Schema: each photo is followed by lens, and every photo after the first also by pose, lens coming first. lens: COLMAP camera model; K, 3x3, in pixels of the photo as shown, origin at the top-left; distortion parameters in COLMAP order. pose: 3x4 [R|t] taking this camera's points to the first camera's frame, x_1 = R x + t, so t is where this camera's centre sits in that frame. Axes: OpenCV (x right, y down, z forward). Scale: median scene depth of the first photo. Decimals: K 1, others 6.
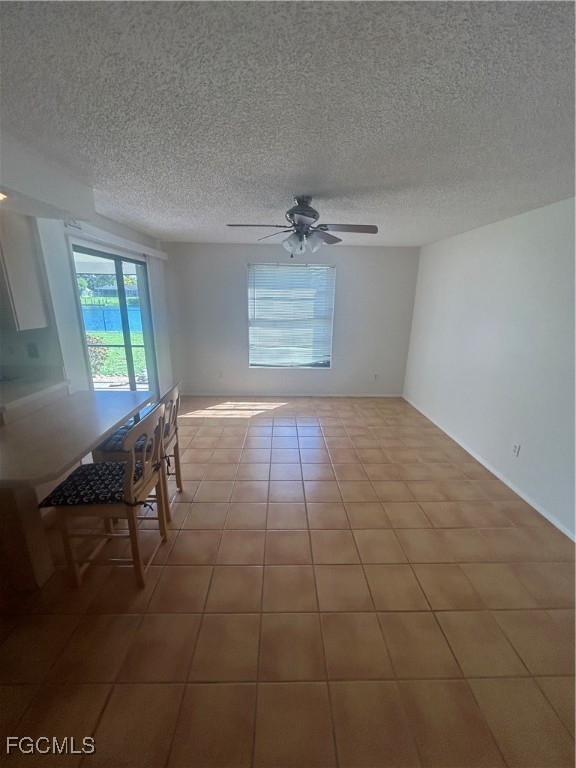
lens RADIAL K [[311.2, 0, 288.0], [0, 311.2, 384.0], [0, 0, 1]] dist [-0.002161, 0.000089]
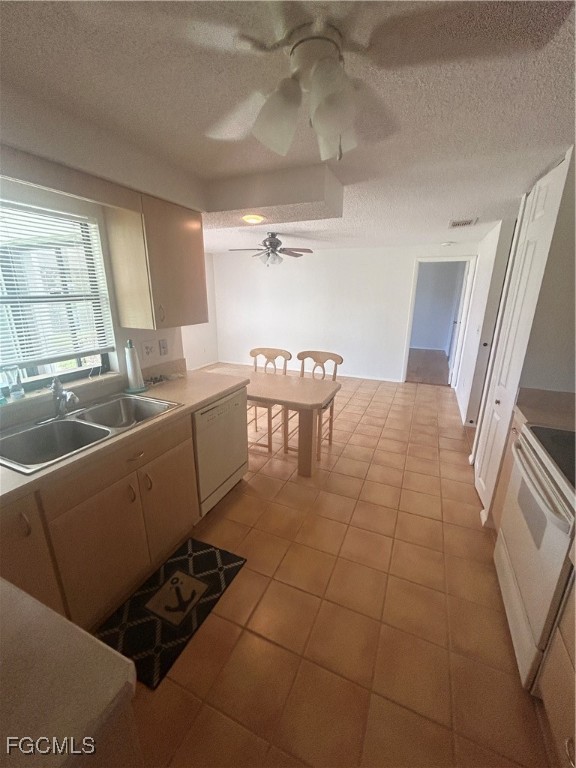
lens RADIAL K [[312.6, 0, 292.8], [0, 312.6, 386.8], [0, 0, 1]] dist [0.000003, 0.000061]
pose [[0.417943, -0.280244, 0.864169, -1.504089], [0.246918, 0.950464, 0.188810, -0.070922], [-0.874274, 0.134467, 0.466437, 0.182686]]
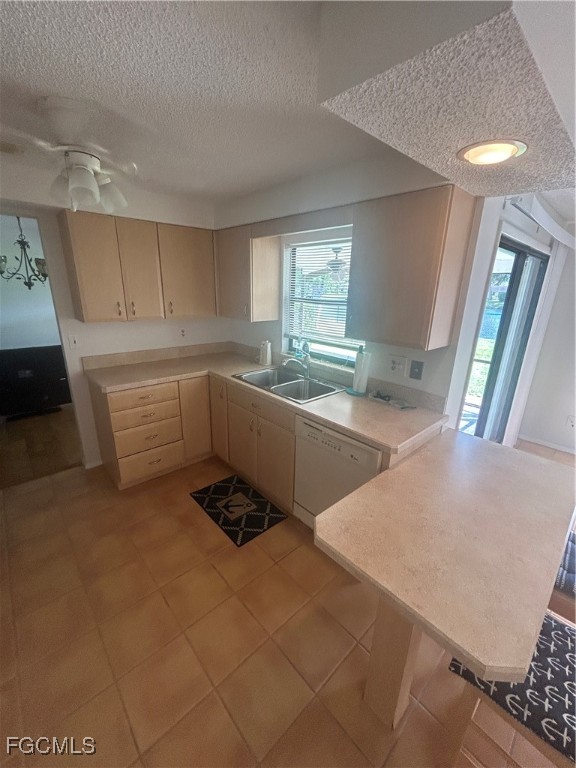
lens RADIAL K [[311.2, 0, 288.0], [0, 311.2, 384.0], [0, 0, 1]] dist [-0.002161, 0.000089]
pose [[0.659673, 0.225240, -0.717007, -0.436277], [-0.222464, 0.969801, 0.099977, -0.076067], [0.717873, 0.093556, 0.689859, 0.187671]]
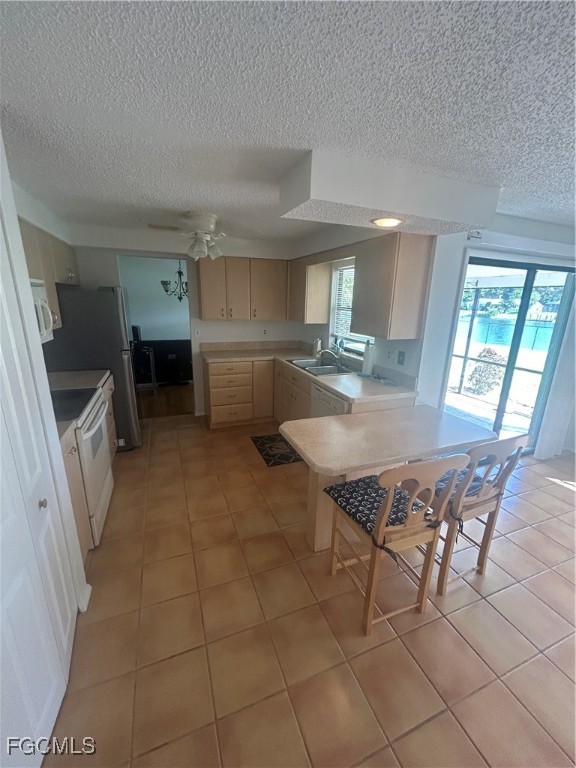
lens RADIAL K [[311.2, 0, 288.0], [0, 311.2, 384.0], [0, 0, 1]] dist [-0.002161, 0.000089]
pose [[0.345409, 0.238403, -0.907665, 0.065804], [-0.277334, 0.949926, 0.143965, -0.065460], [0.896537, 0.202000, 0.394230, 0.210884]]
